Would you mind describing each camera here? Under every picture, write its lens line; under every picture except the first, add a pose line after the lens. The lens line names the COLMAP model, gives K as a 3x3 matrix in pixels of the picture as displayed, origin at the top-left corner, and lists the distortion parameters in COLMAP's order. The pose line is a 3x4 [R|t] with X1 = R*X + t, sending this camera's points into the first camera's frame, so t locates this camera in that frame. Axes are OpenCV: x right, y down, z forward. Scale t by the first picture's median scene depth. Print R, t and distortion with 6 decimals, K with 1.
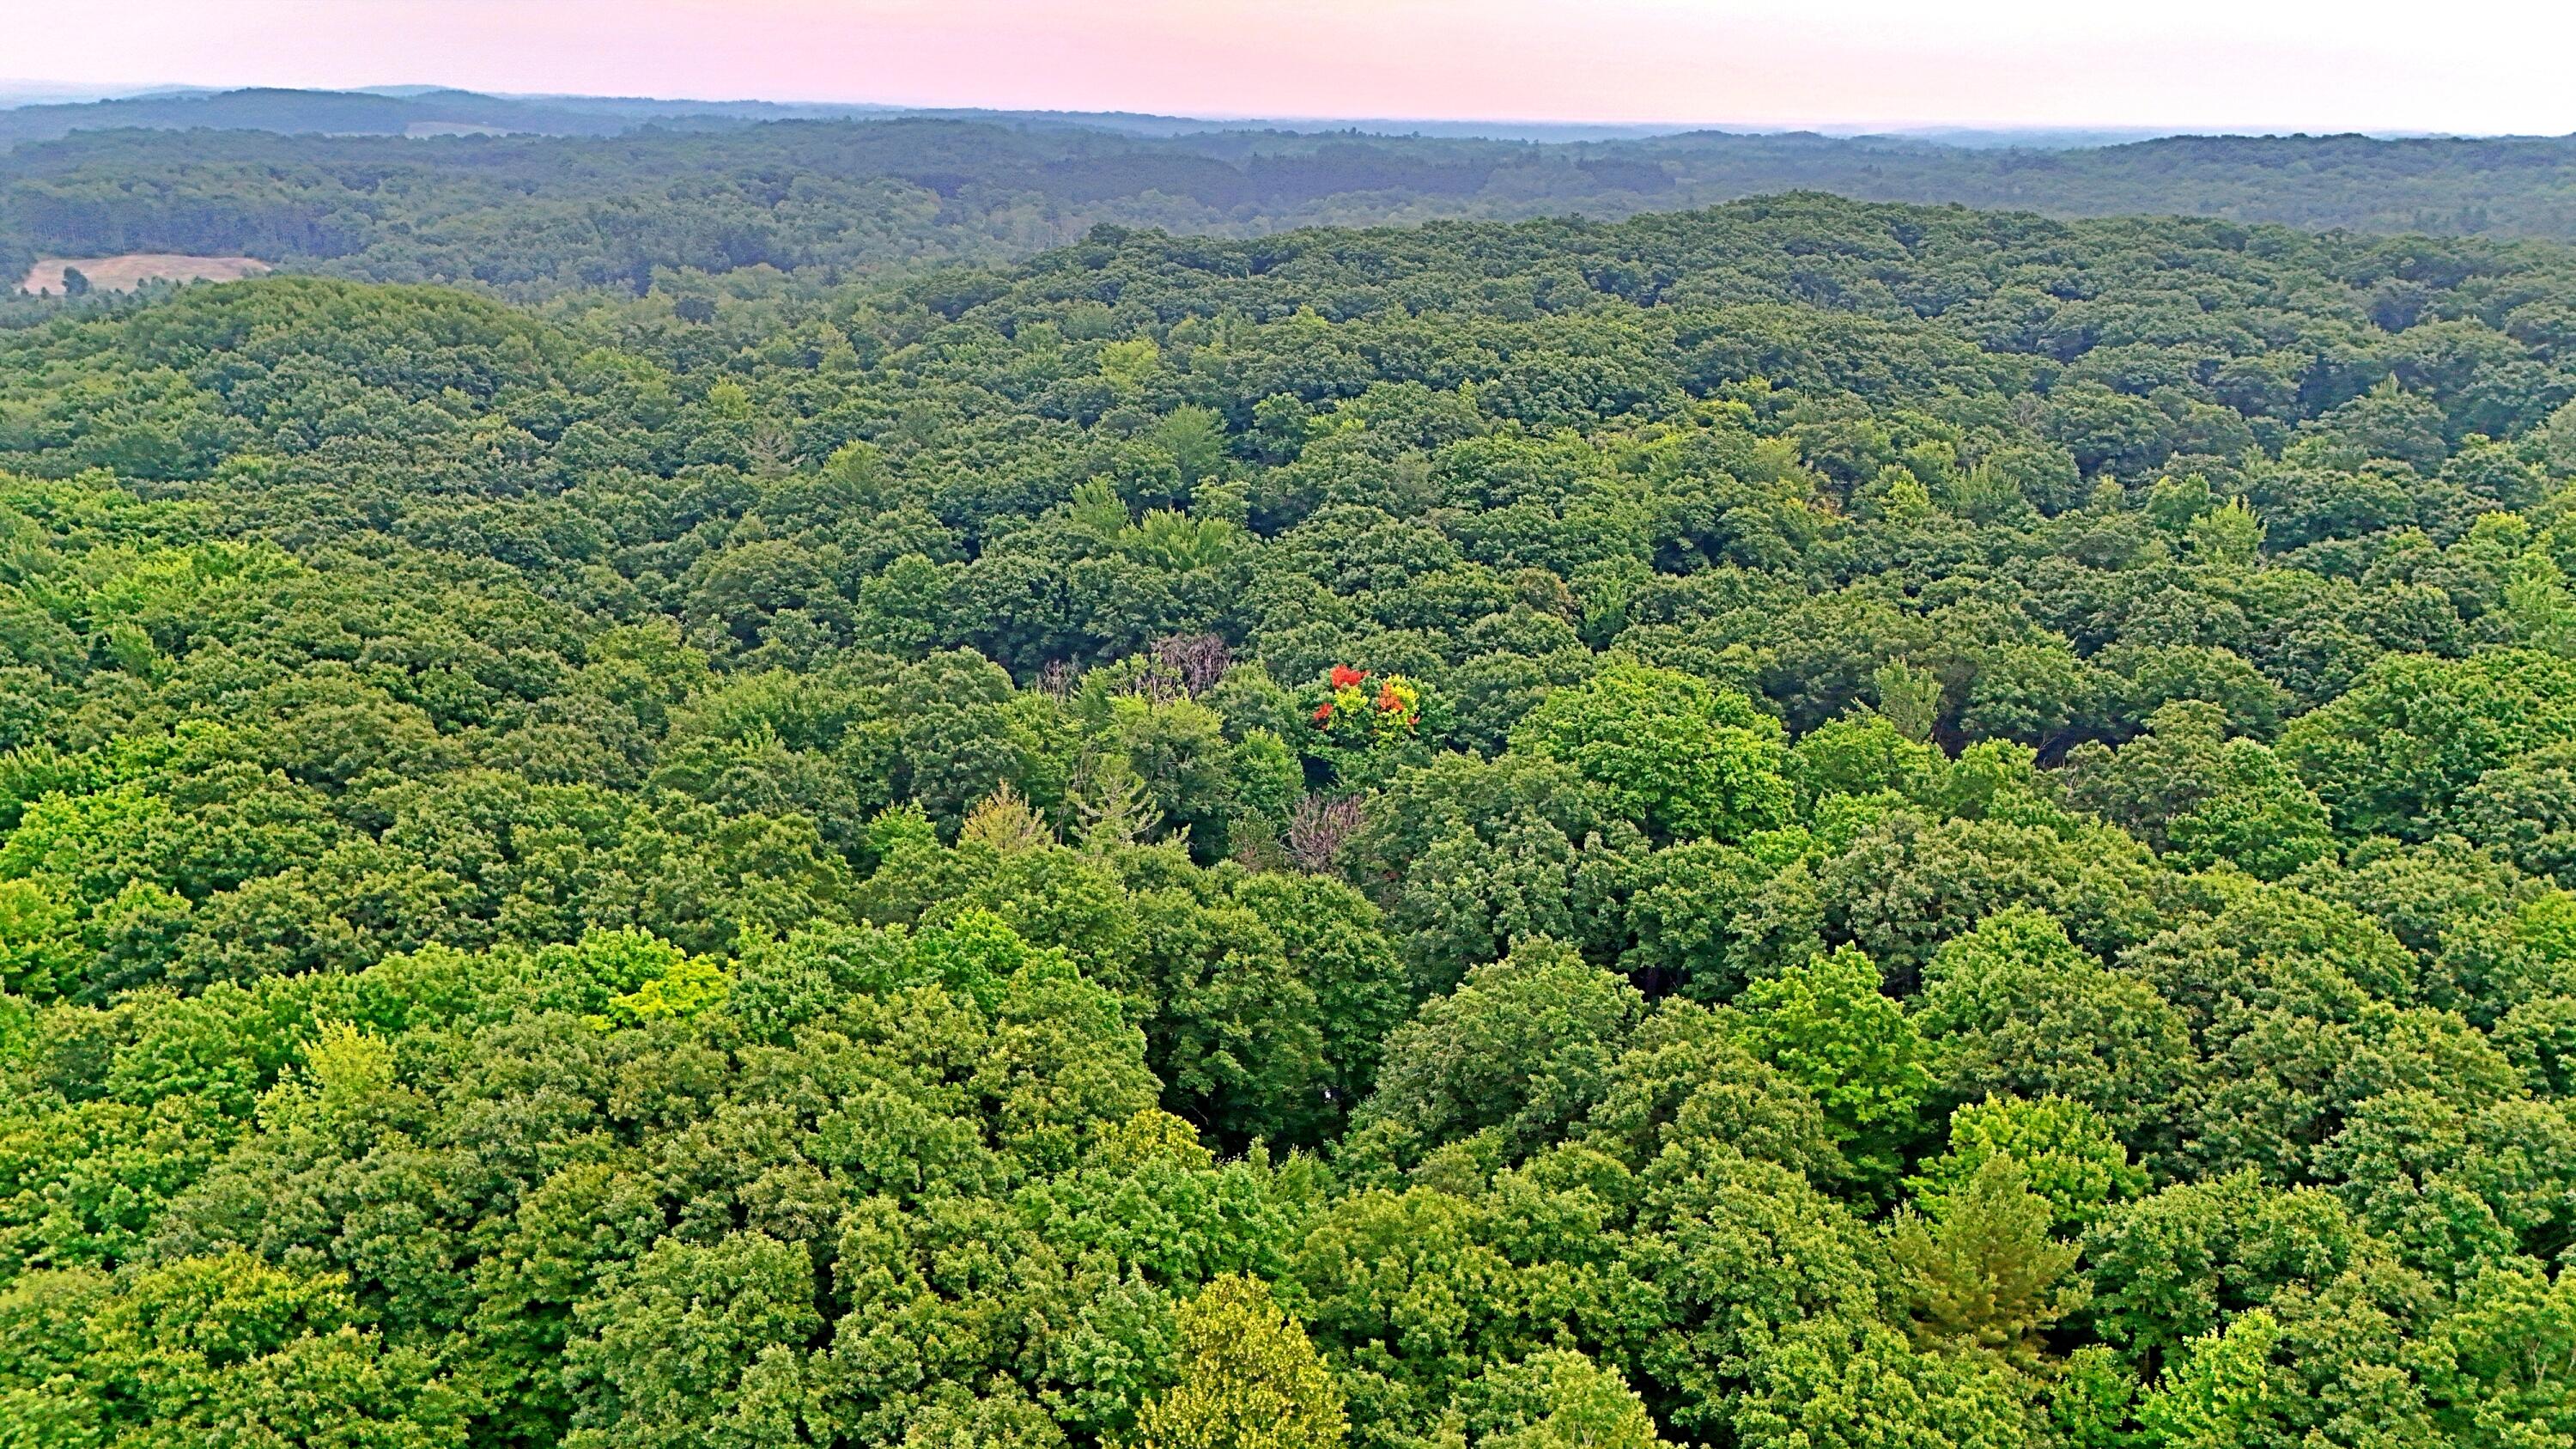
lens RADIAL K [[1868.9, 0, 1284.8], [0, 1868.9, 737.1], [0, 0, 1]] dist [0.050235, -0.030493]
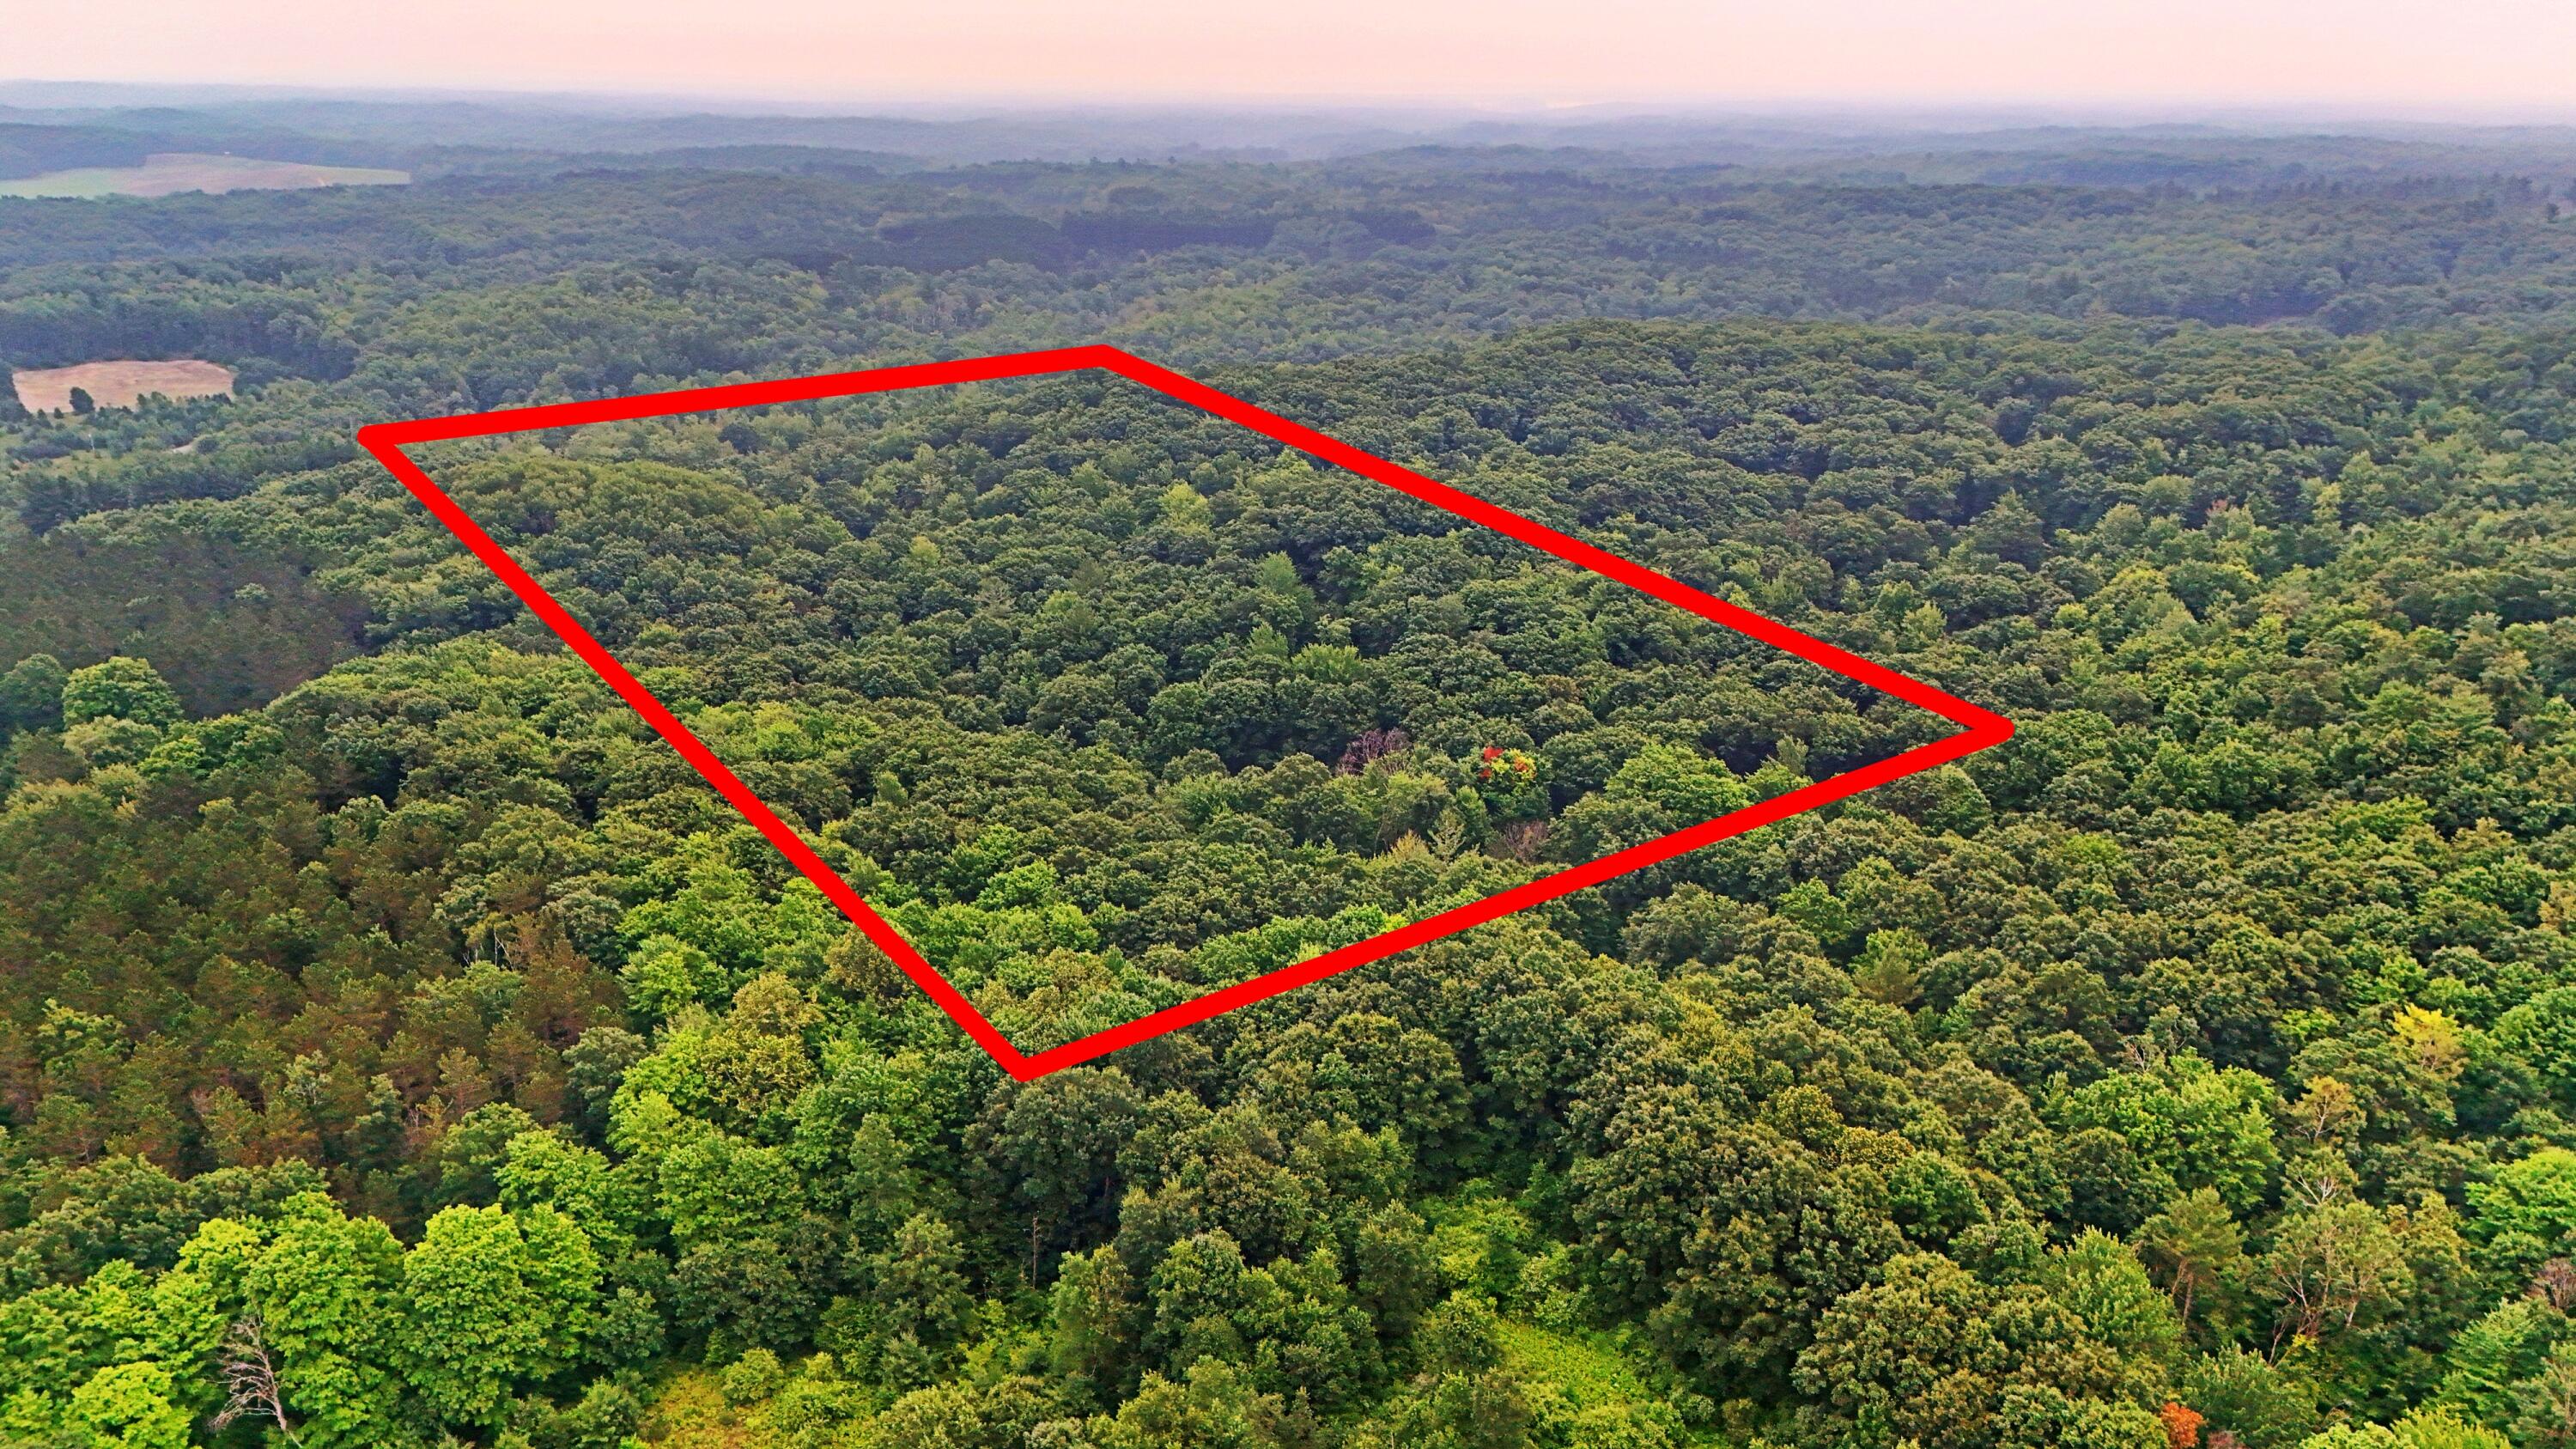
lens RADIAL K [[1885.4, 0, 1274.2], [0, 1885.4, 737.0], [0, 0, 1]] dist [0.087088, -0.098294]
pose [[0.987417, -0.061538, 0.145676, -0.458080], [0.058655, 0.997990, 0.024007, -0.106939], [-0.146861, -0.015161, 0.989041, -0.831995]]
